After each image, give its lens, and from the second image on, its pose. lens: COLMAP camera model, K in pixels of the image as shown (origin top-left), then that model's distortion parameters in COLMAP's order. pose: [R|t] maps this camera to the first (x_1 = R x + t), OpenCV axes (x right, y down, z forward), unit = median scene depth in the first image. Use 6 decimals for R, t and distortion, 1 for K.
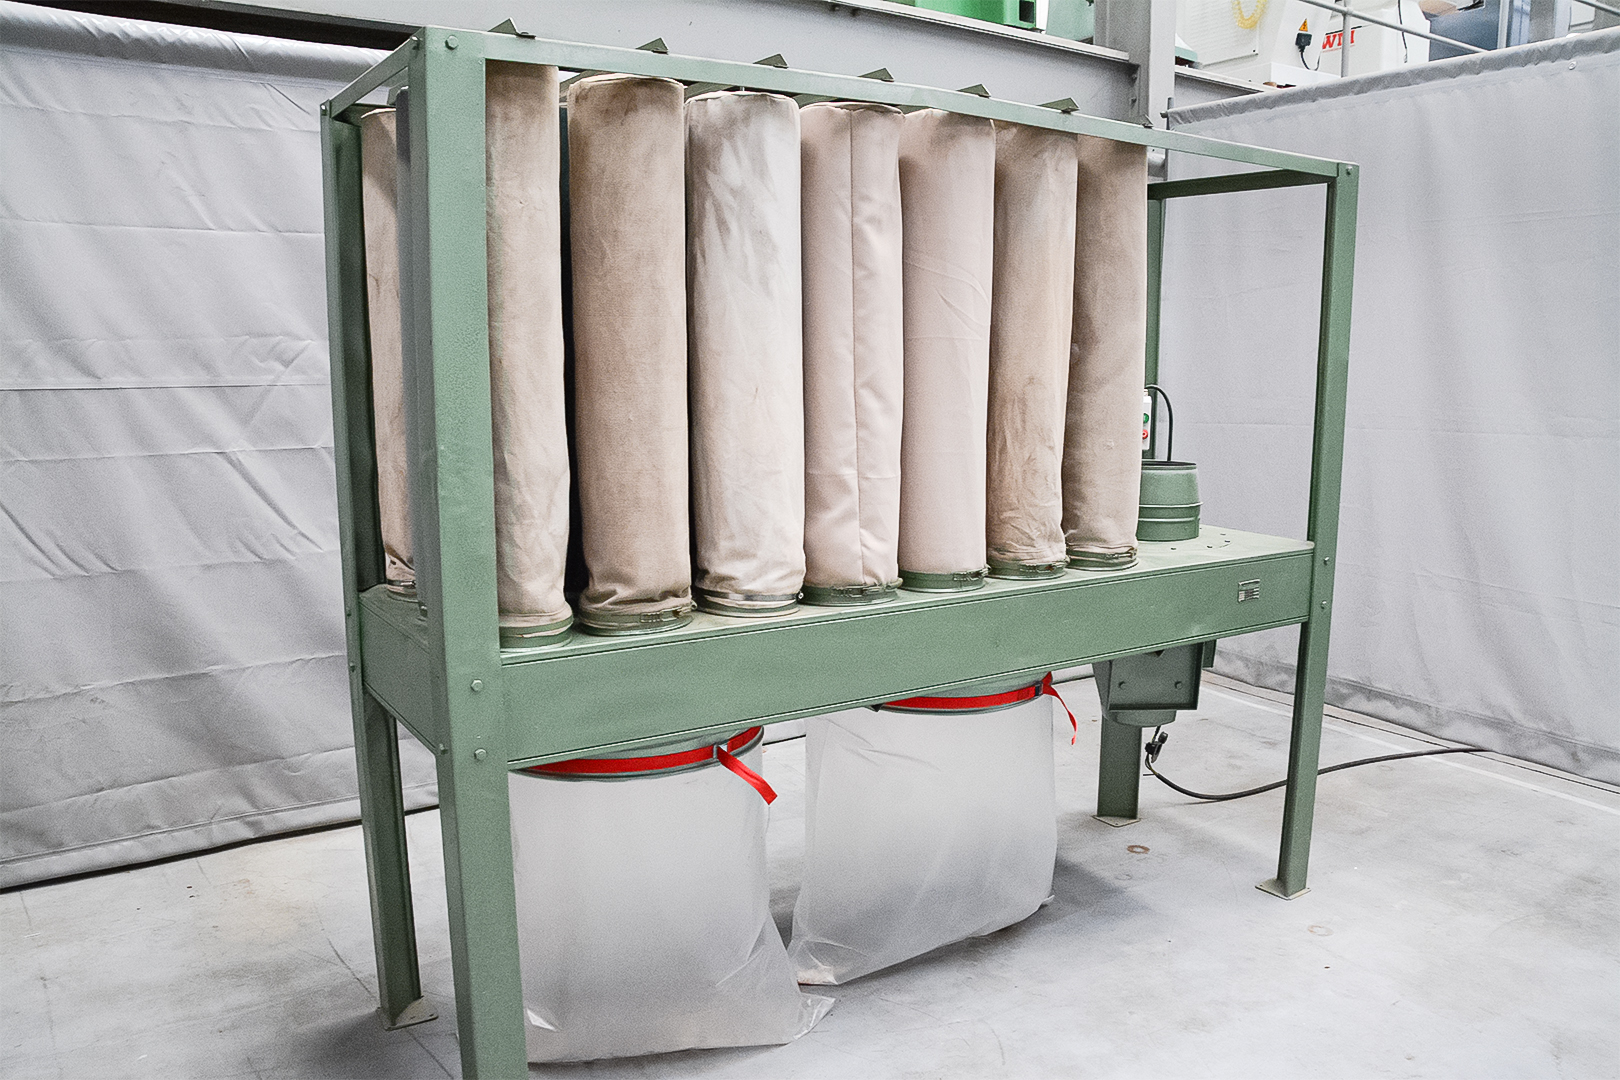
lens RADIAL K [[1241.6, 0, 823.7], [0, 1241.6, 544.9], [0, 0, 1]] dist [-0.115758, 0.028777]
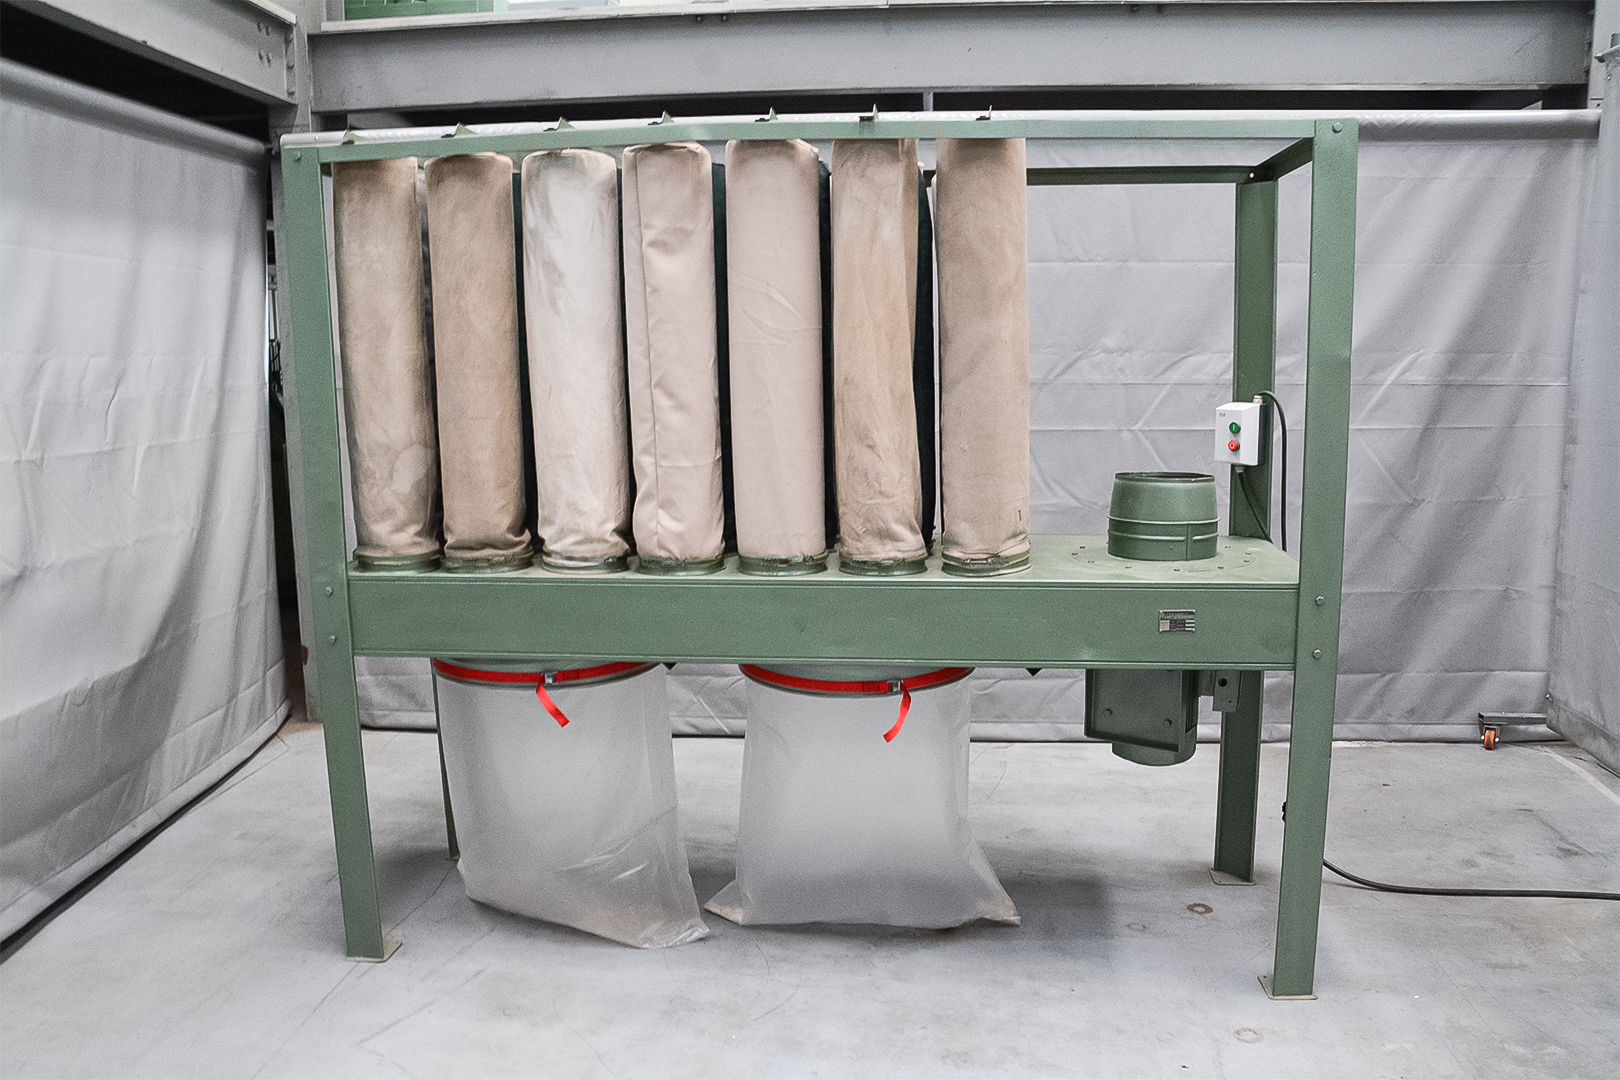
lens RADIAL K [[1241.6, 0, 822.6], [0, 1241.6, 540.6], [0, 0, 1]] dist [-0.115758, 0.028777]
pose [[0.779542, 0.079702, -0.621258, 0.765867], [-0.085836, 0.996107, 0.020086, -0.017603], [0.620440, 0.037669, 0.783349, 0.165258]]
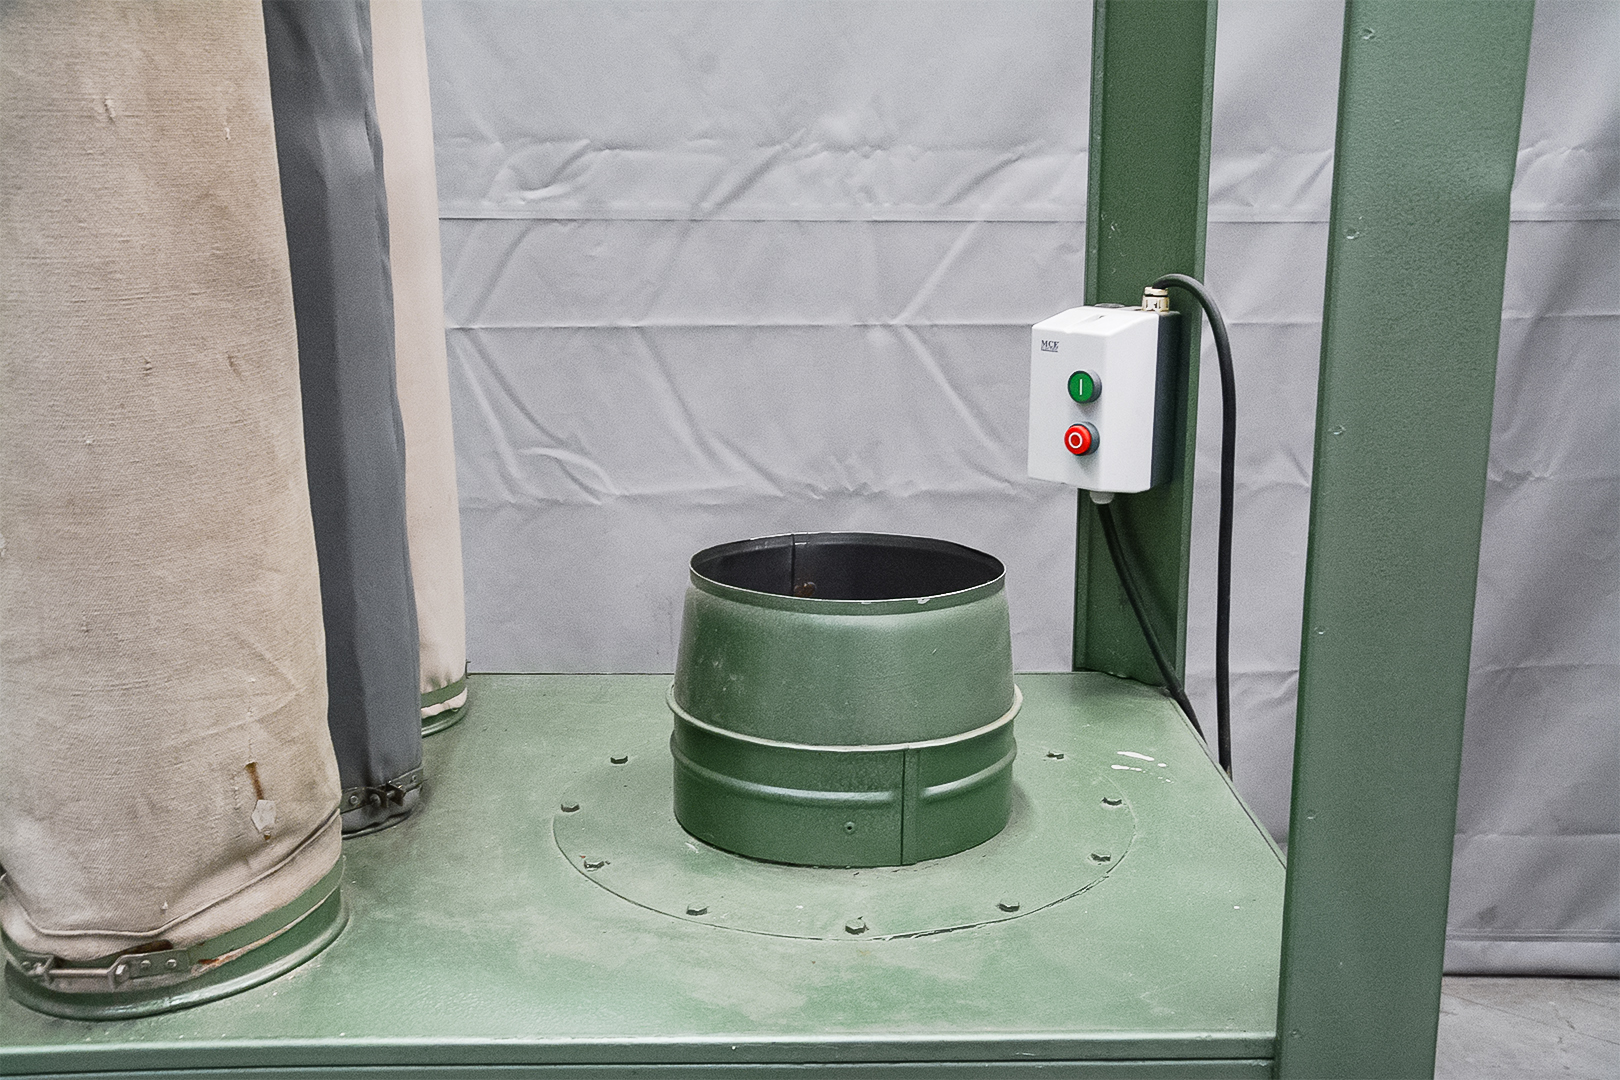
lens RADIAL K [[1721.1, 0, 801.9], [0, 1721.1, 535.5], [0, 0, 1]] dist [0.038109, 0.000000]
pose [[0.850479, 0.115700, -0.513127, 0.553755], [-0.083329, 0.992826, 0.085748, -0.126351], [0.519366, -0.030169, 0.854019, 0.789669]]
